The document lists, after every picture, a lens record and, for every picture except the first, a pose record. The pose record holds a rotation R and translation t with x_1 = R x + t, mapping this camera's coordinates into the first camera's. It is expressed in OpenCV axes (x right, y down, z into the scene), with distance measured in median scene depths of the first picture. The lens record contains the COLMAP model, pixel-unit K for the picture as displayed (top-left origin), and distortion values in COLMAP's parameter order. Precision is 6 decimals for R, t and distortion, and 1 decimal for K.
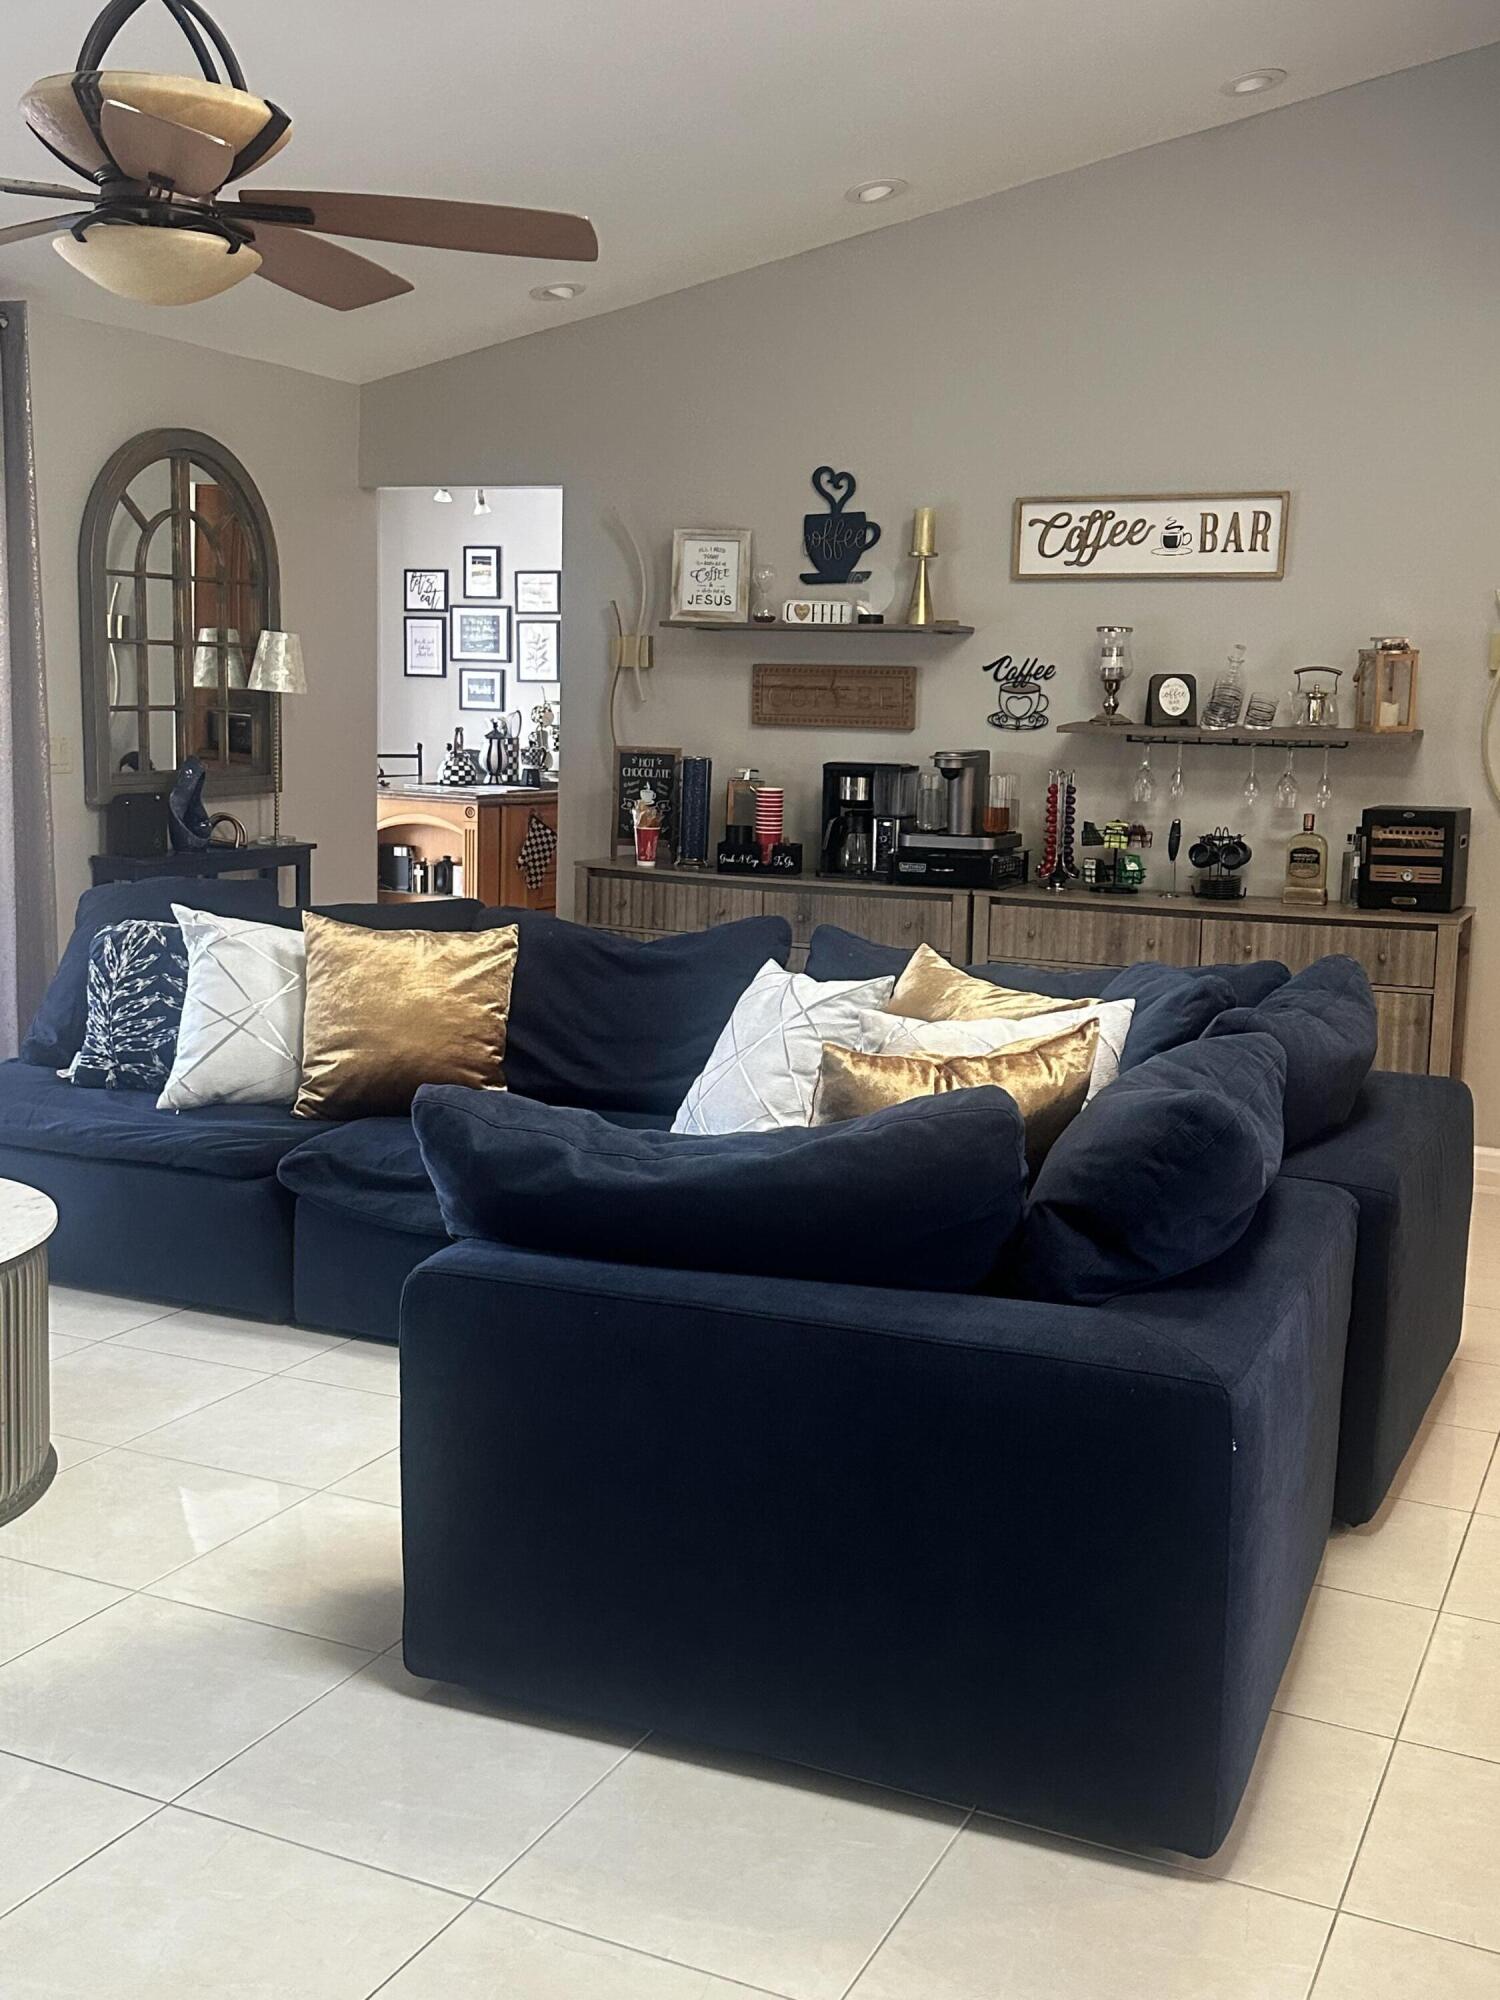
lens RADIAL K [[2072.0, 0, 759.6], [0, 2072.0, 998.8], [0, 0, 1]] dist [0.079644, 0.000000]
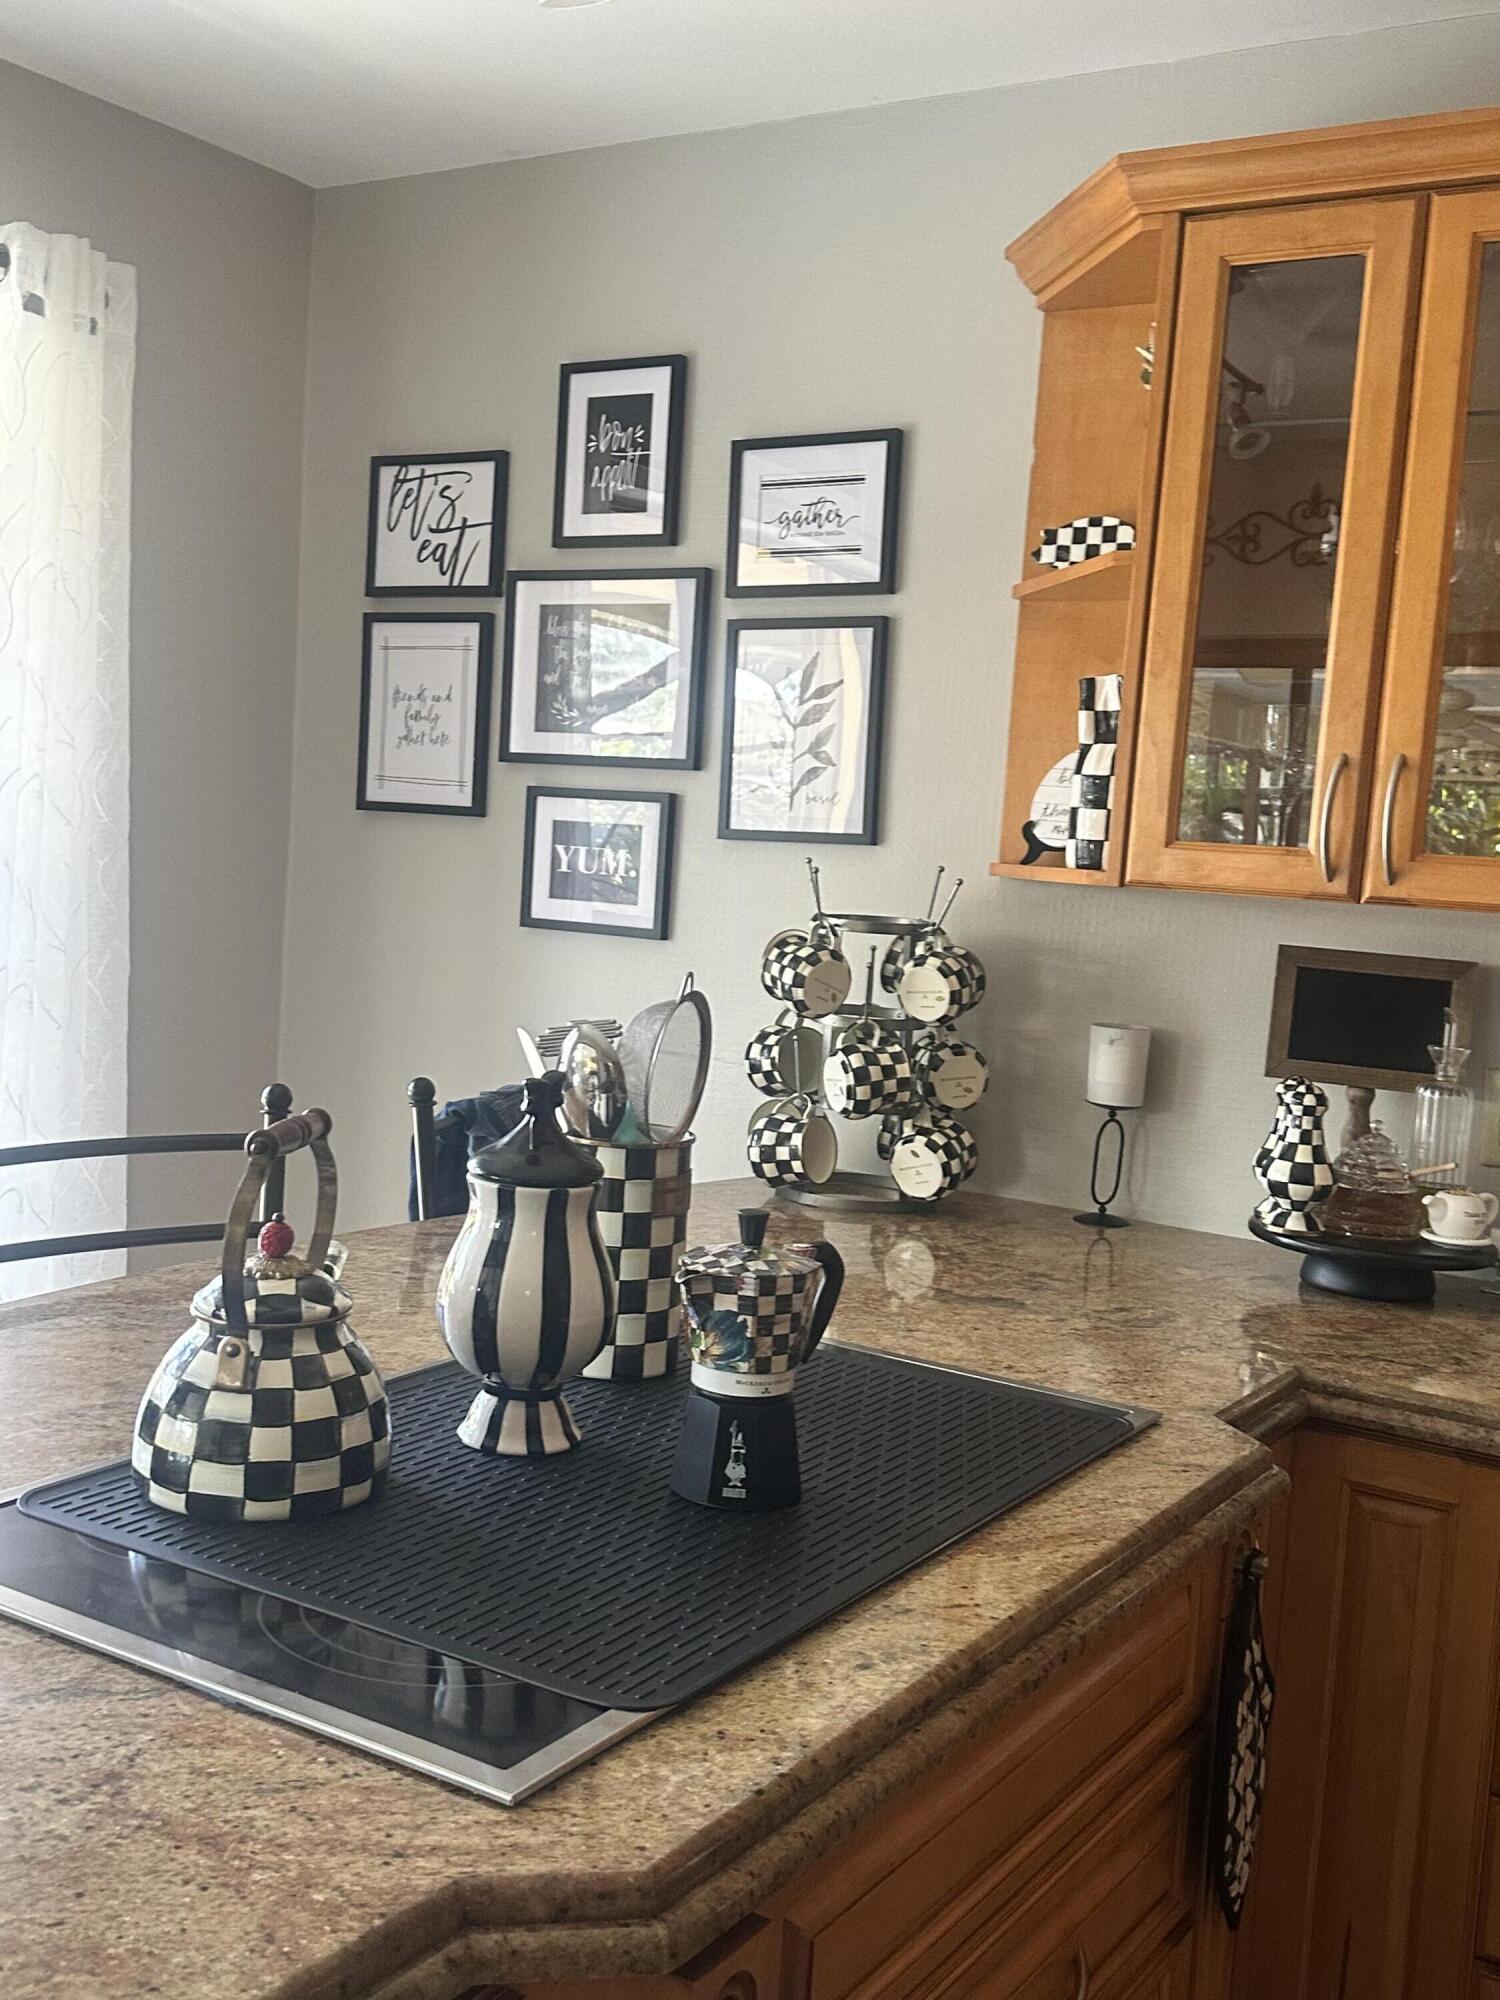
lens RADIAL K [[2072.0, 0, 744.5], [0, 2072.0, 1004.5], [0, 0, 1]] dist [0.079644, 0.000000]
pose [[0.992498, 0.045191, -0.113604, -0.080206], [-0.053379, 0.996111, -0.070100, -0.110397], [0.109994, 0.075638, 0.991050, 0.722094]]
